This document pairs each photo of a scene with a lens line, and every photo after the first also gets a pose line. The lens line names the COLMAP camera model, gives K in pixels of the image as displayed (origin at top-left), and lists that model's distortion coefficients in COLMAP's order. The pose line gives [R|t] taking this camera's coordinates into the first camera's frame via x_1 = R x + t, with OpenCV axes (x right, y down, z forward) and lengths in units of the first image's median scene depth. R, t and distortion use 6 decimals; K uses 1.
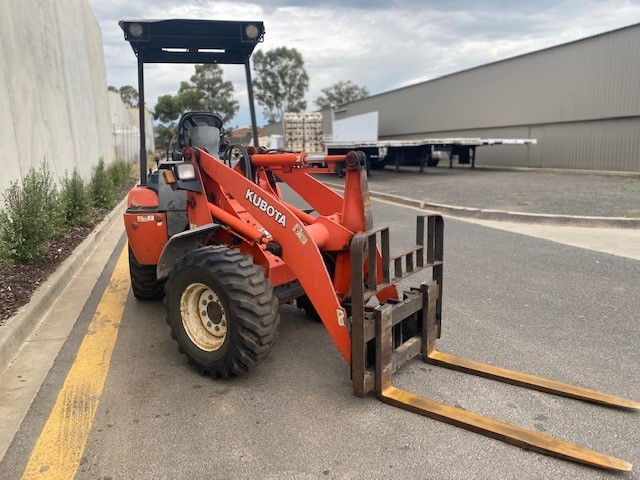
lens RADIAL K [[474.4, 0, 330.2], [0, 474.4, 233.6], [0, 0, 1]] dist [0.014837, -0.007699]
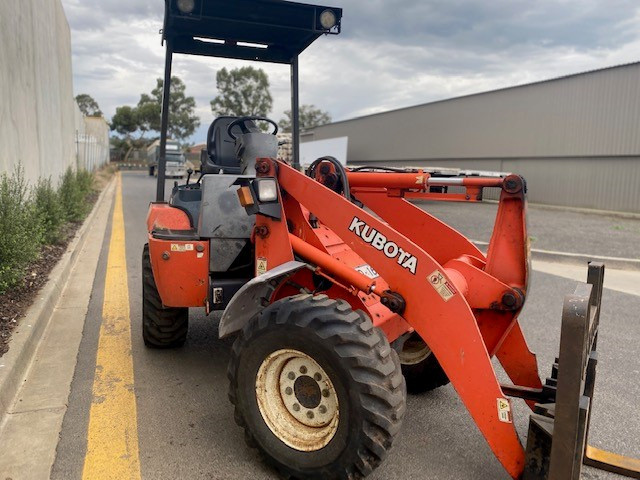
lens RADIAL K [[476.4, 0, 319.6], [0, 476.4, 230.6], [0, 0, 1]] dist [0.011608, -0.006076]
pose [[0.996059, 0.047528, 0.074880, -0.205956], [-0.043447, 0.997529, -0.055219, -0.023216], [-0.077319, 0.051748, 0.995662, 0.203135]]
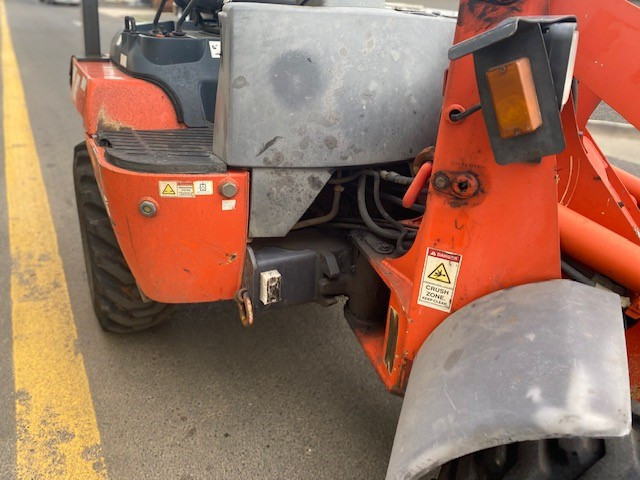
lens RADIAL K [[478.4, 0, 311.3], [0, 478.4, 226.1], [0, 0, 1]] dist [0.018331, -0.008214]
pose [[0.975632, -0.001816, 0.219407, -0.340553], [-0.053110, 0.968275, 0.244179, -0.082556], [-0.212890, -0.249882, 0.944583, 0.602919]]
